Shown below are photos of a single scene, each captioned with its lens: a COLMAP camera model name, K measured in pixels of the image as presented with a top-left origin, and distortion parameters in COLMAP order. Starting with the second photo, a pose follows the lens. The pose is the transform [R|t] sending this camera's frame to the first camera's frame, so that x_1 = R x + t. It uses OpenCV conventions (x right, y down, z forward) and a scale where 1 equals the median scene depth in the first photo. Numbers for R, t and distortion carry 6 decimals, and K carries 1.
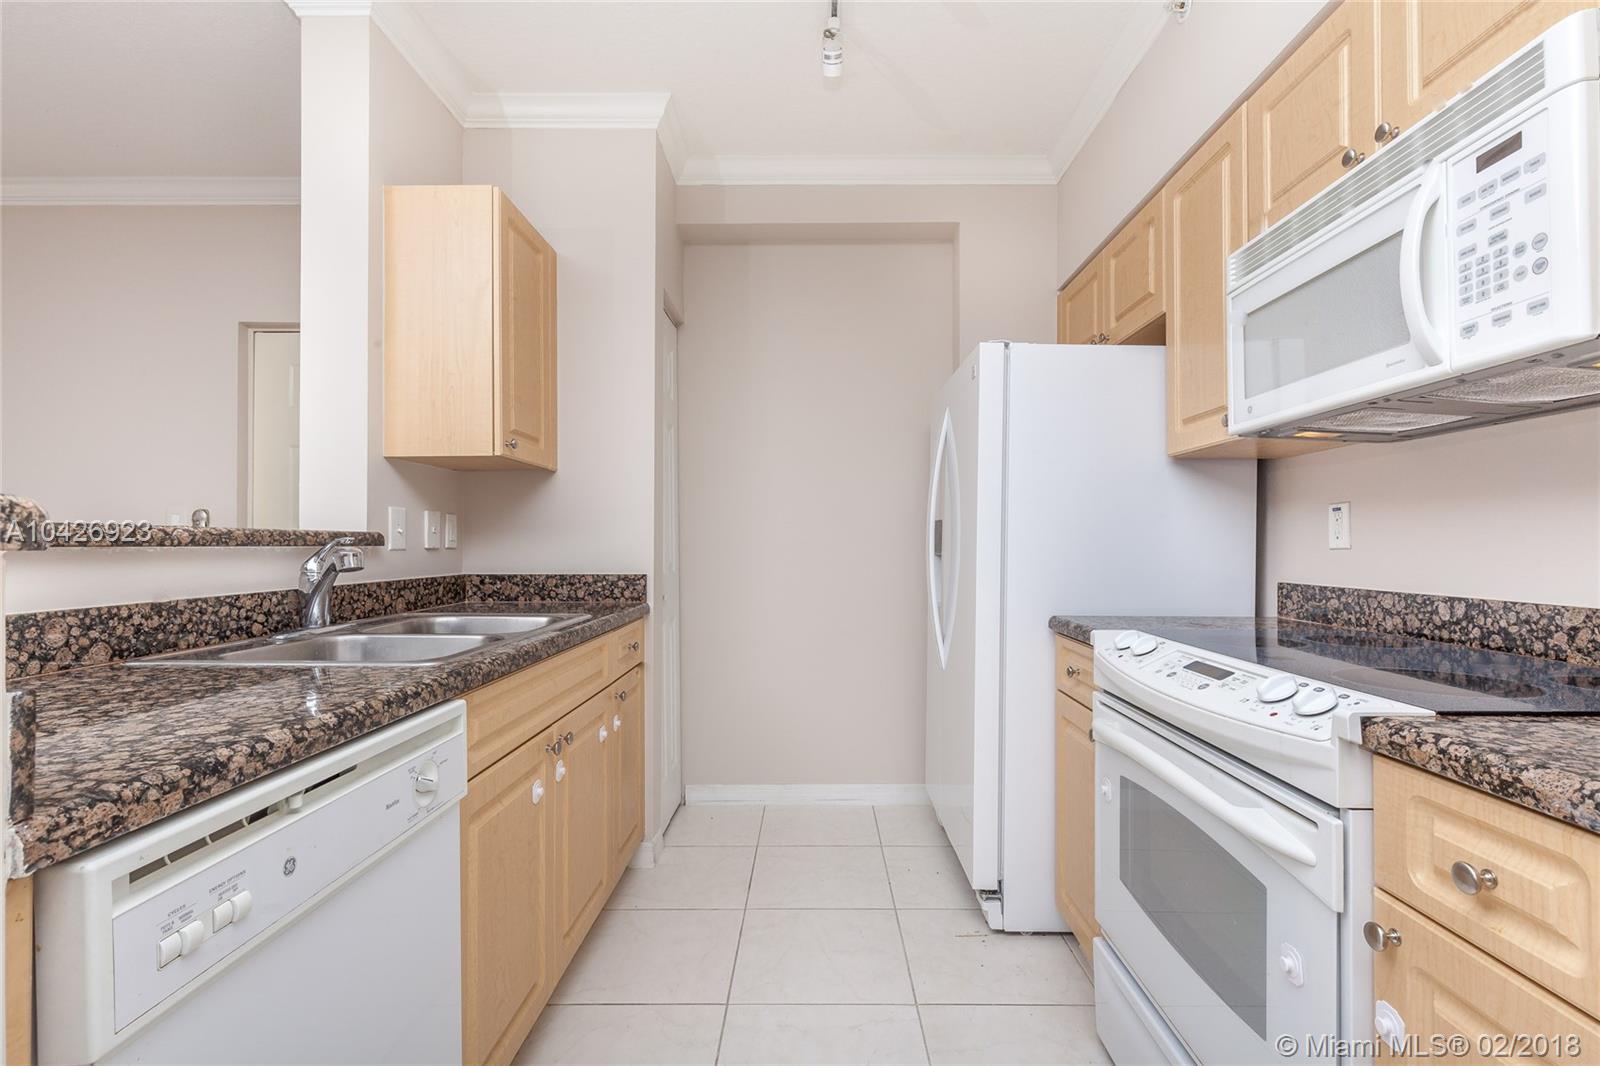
lens RADIAL K [[725.8, 0, 811.3], [0, 725.8, 539.6], [0, 0, 1]] dist [-0.000153, 0.000468]
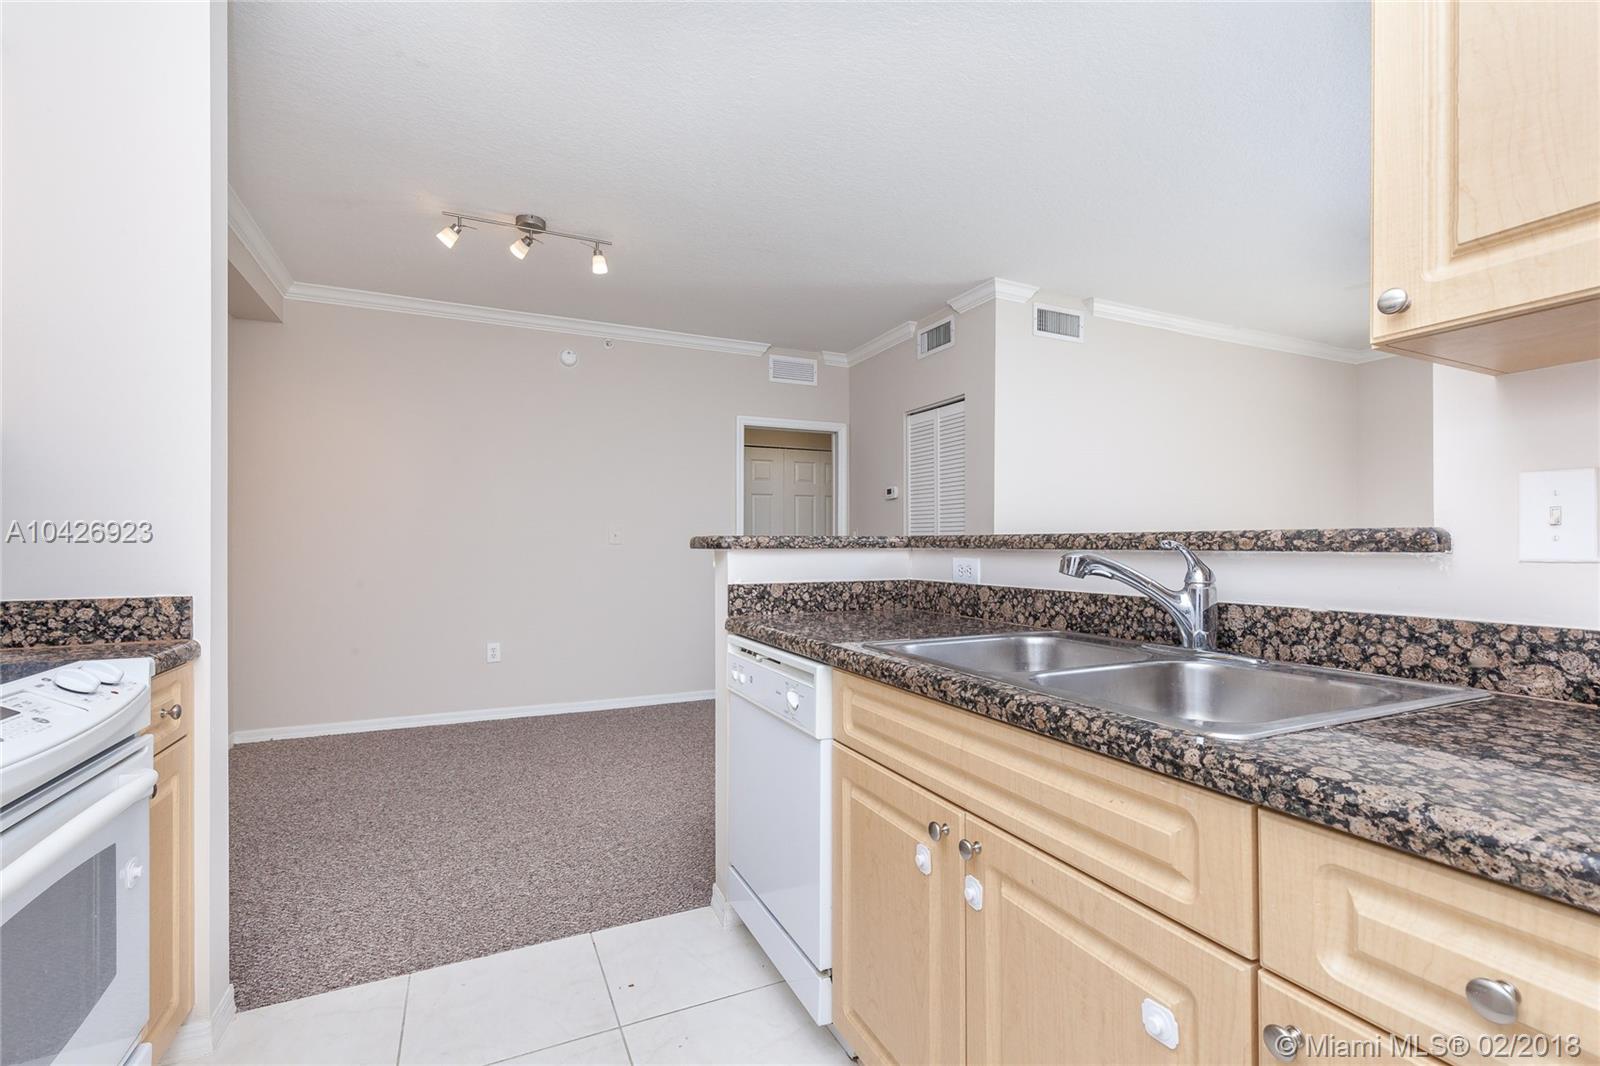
lens RADIAL K [[725.8, 0, 803.2], [0, 725.8, 546.3], [0, 0, 1]] dist [-0.000153, 0.000468]
pose [[-0.907730, 0.001852, -0.419551, 0.073084], [0.003510, 0.999989, -0.003179, 0.005135], [0.419541, -0.004358, -0.907726, 1.586500]]
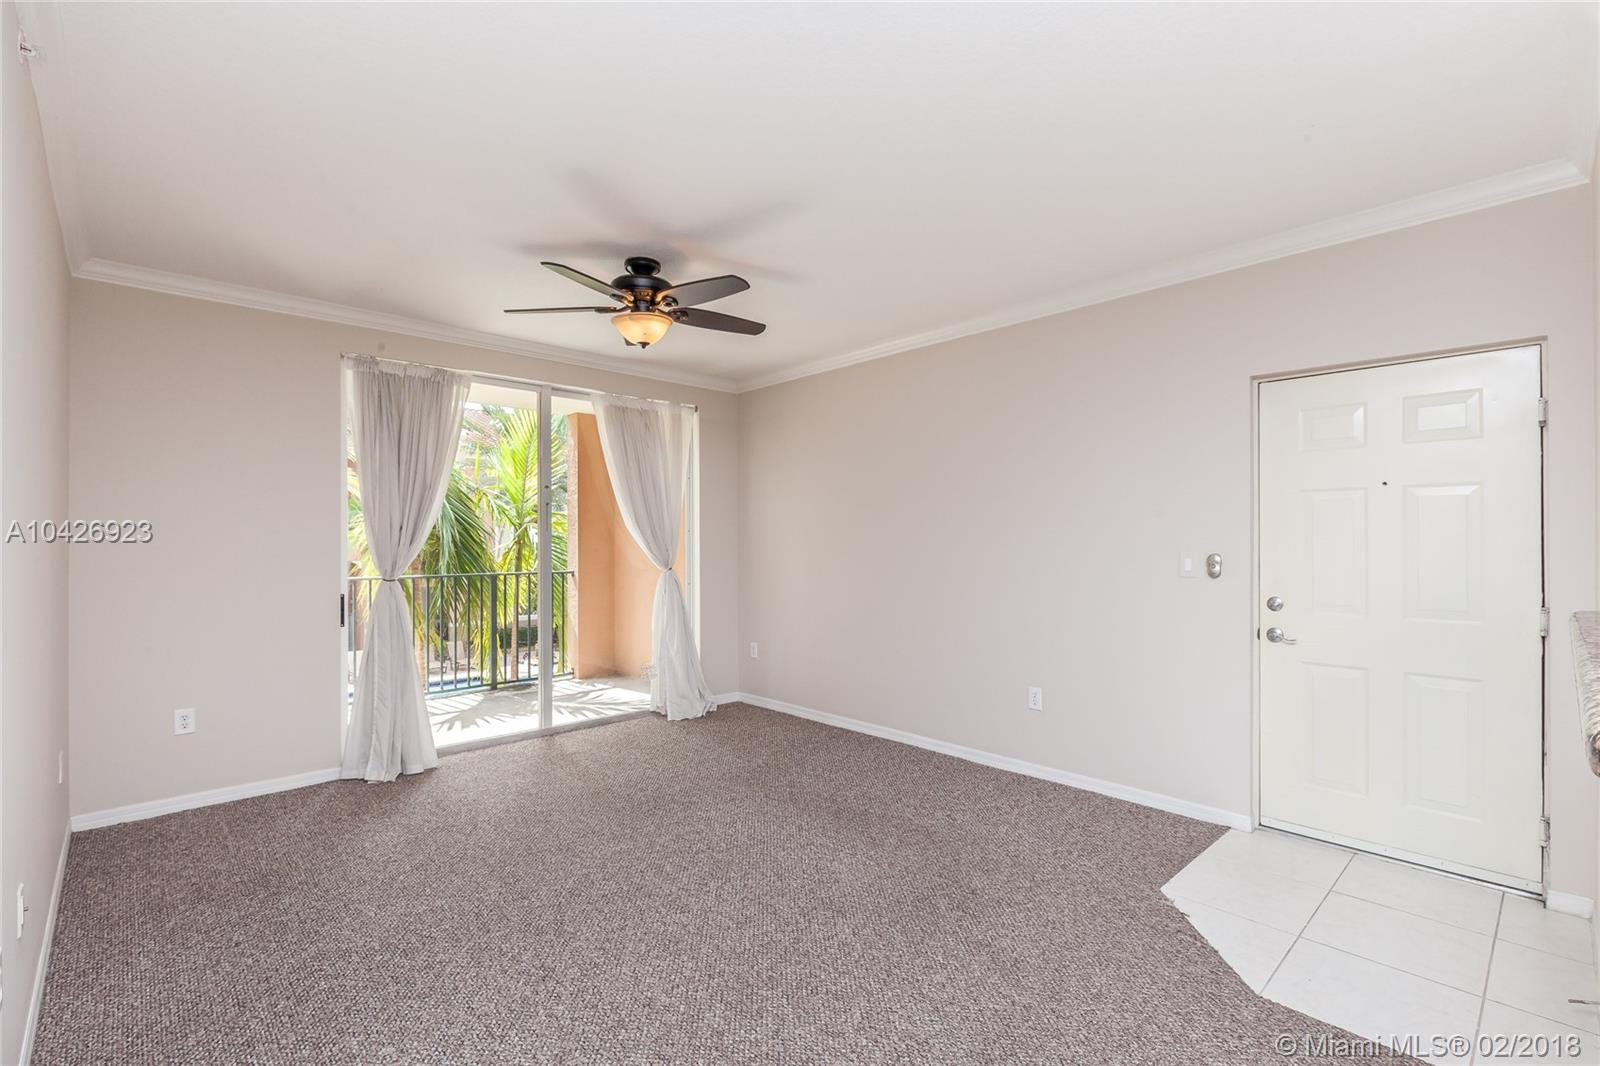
lens RADIAL K [[725.8, 0, 797.5], [0, 725.8, 543.1], [0, 0, 1]] dist [-0.000153, 0.000468]
pose [[0.683415, -0.000295, -0.730030, -0.918022], [0.004145, 0.999985, 0.003476, -0.122418], [0.730018, -0.005402, 0.683407, -0.374841]]
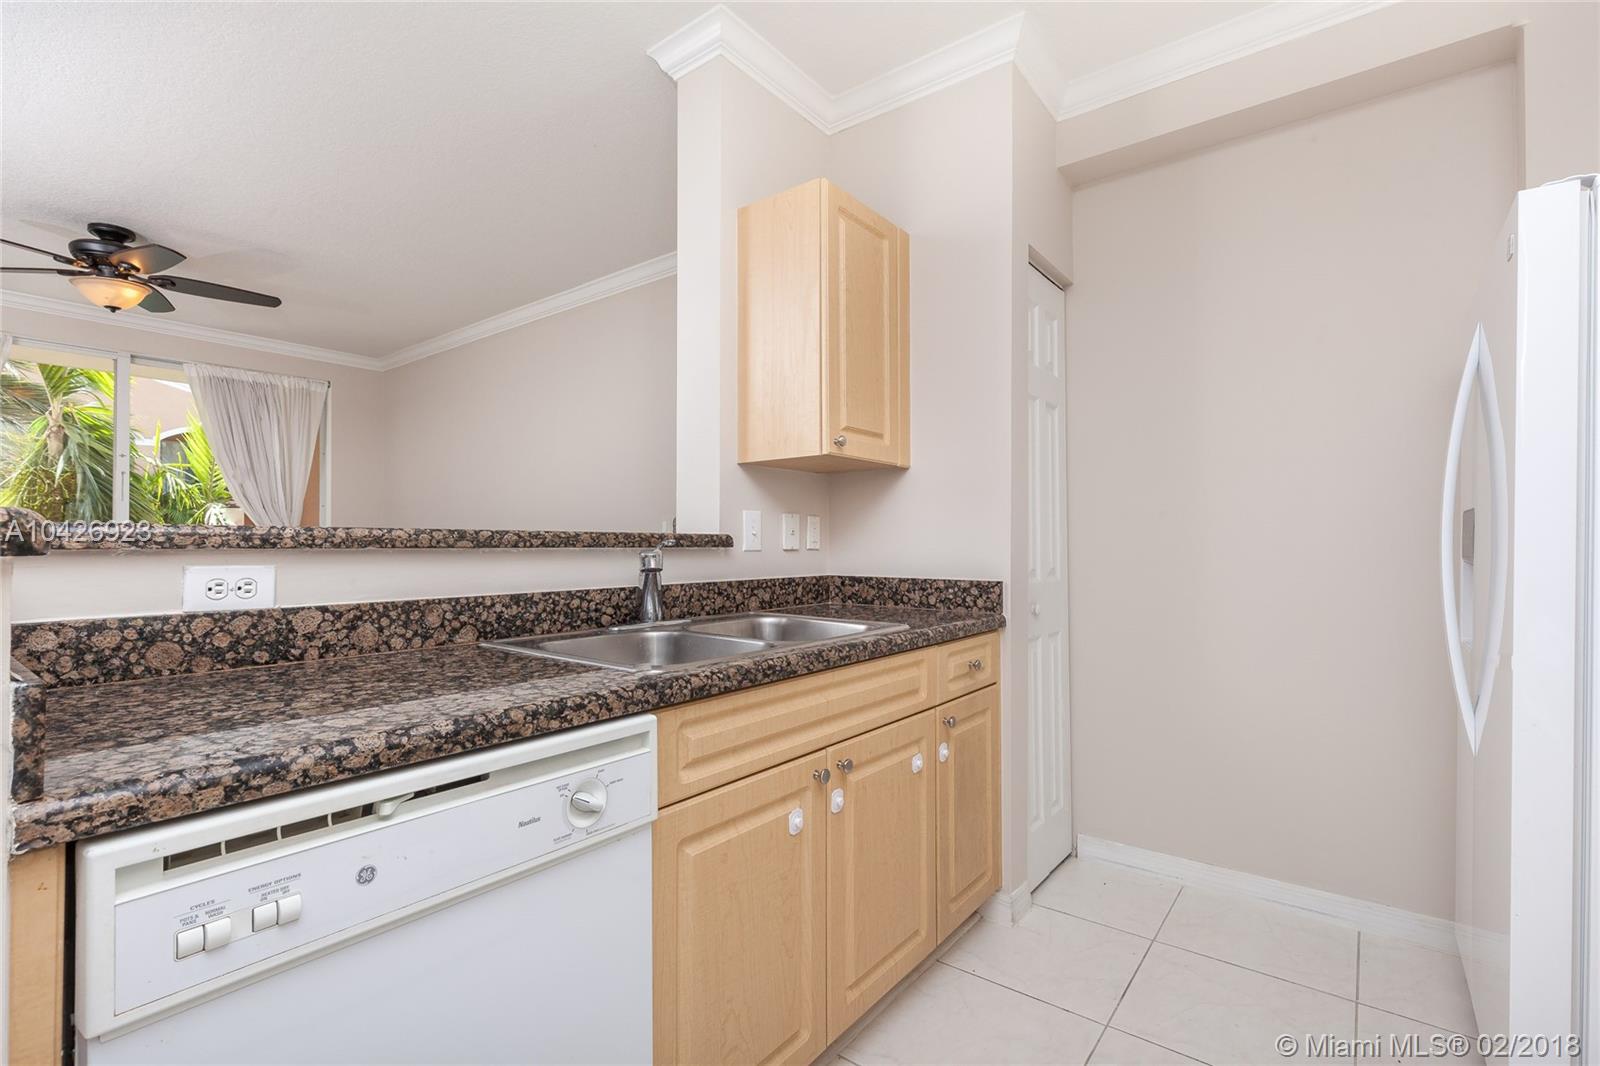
lens RADIAL K [[725.8, 0, 807.6], [0, 725.8, 533.5], [0, 0, 1]] dist [-0.000153, 0.000468]
pose [[0.793559, -0.007141, -0.608451, 0.174220], [0.002306, 0.999959, -0.008728, -0.002152], [0.608488, 0.005523, 0.793544, 0.279195]]
